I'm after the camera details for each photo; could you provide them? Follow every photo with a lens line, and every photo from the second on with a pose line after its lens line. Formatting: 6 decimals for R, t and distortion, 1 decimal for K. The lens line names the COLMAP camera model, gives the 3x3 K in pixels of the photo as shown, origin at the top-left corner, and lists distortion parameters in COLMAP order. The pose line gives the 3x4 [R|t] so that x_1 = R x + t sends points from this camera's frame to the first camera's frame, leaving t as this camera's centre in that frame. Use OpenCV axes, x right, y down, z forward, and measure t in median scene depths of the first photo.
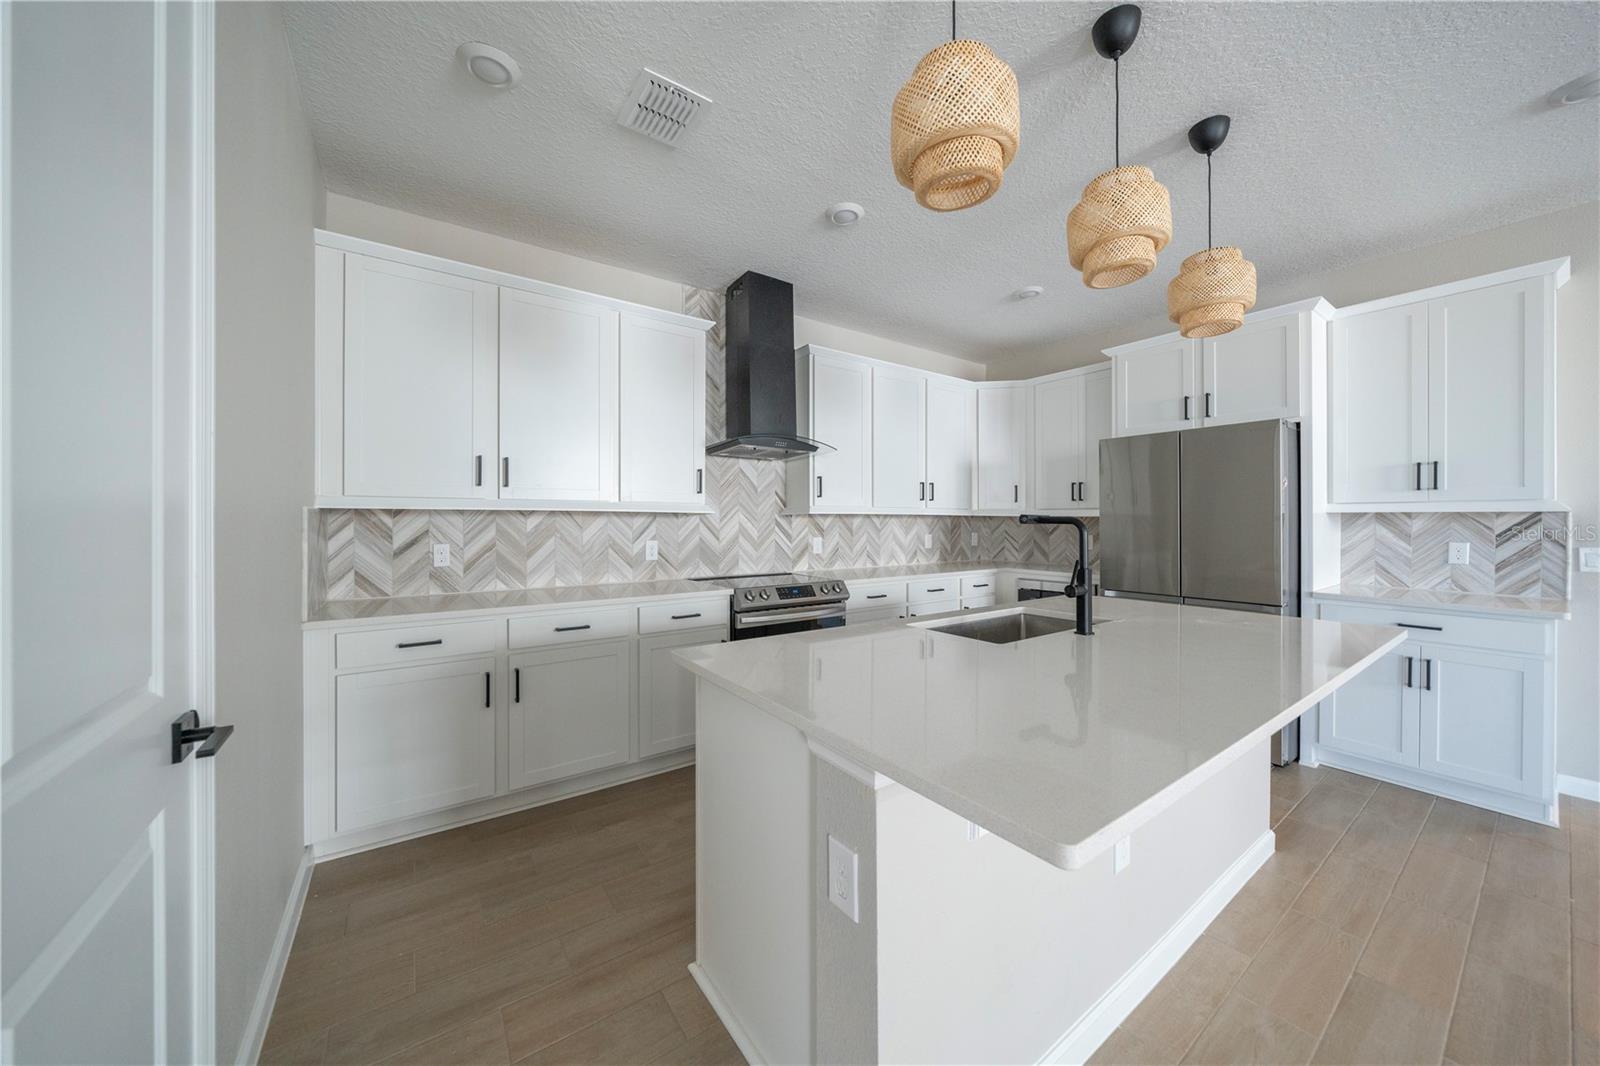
lens RADIAL K [[527.1, 0, 773.7], [0, 527.1, 521.8], [0, 0, 1]] dist [-0.003467, -0.000813]
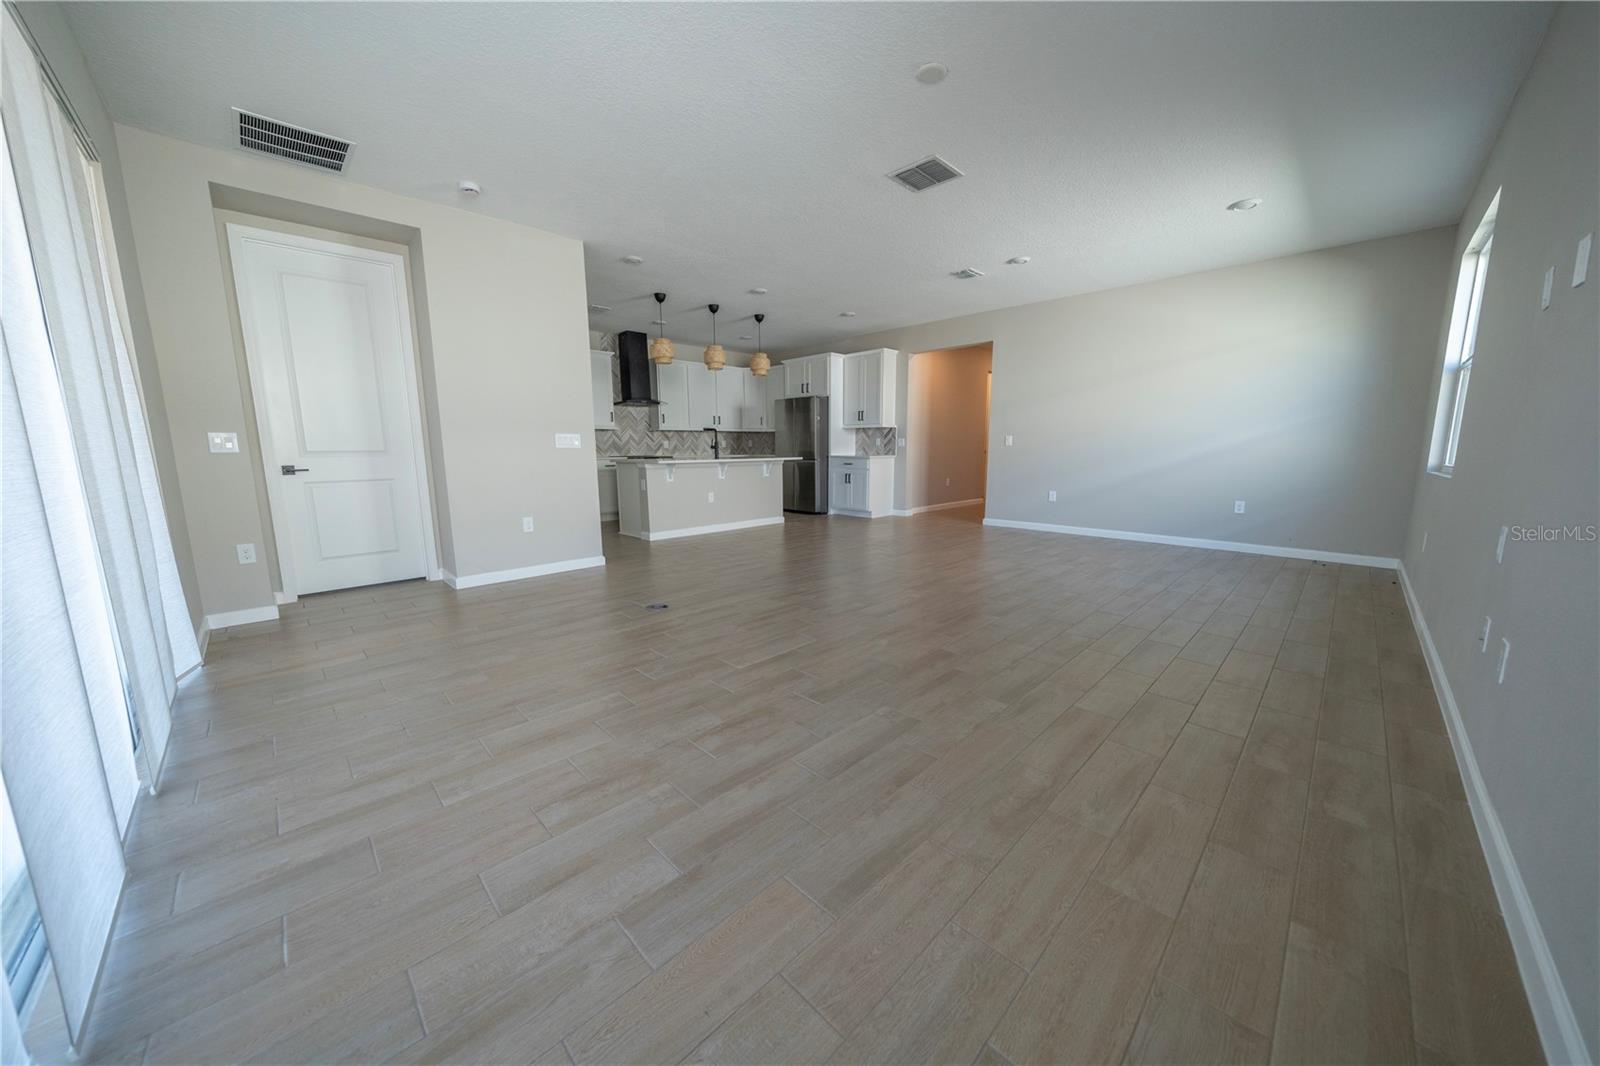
lens RADIAL K [[527.1, 0, 790.9], [0, 527.1, 546.0], [0, 0, 1]] dist [-0.003467, -0.000813]
pose [[0.981477, -0.043842, 0.186496, 0.206497], [0.008679, 0.982639, 0.185326, 0.072692], [-0.191384, -0.180275, 0.964818, -1.733320]]
